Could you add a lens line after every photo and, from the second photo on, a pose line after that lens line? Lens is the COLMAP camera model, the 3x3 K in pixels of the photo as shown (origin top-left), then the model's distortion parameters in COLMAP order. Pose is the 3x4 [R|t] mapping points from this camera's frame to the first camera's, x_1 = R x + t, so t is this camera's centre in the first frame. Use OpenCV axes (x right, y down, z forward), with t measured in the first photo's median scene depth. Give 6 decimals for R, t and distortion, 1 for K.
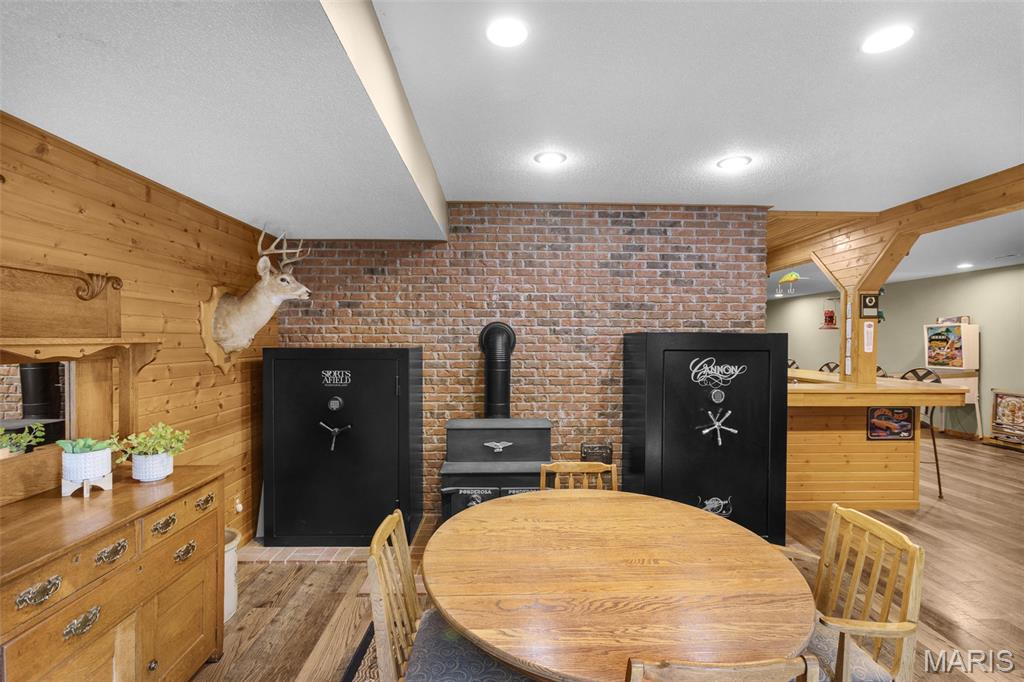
lens RADIAL K [[463.0, 0, 516.1], [0, 463.0, 345.2], [0, 0, 1]] dist [-0.011967, 0.006636]
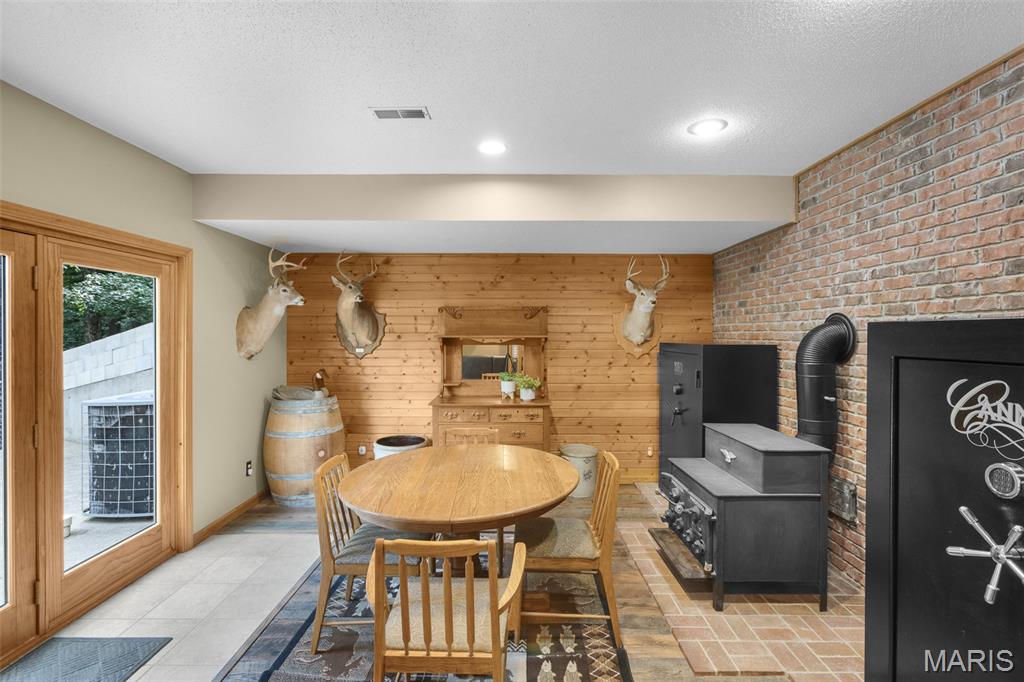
lens RADIAL K [[463.0, 0, 512.1], [0, 463.0, 336.6], [0, 0, 1]] dist [-0.011967, 0.006636]
pose [[-0.029562, -0.001045, -0.999562, 0.714368], [-0.017437, 0.999848, -0.000529, -0.003426], [0.999411, 0.017414, -0.029576, 0.501984]]
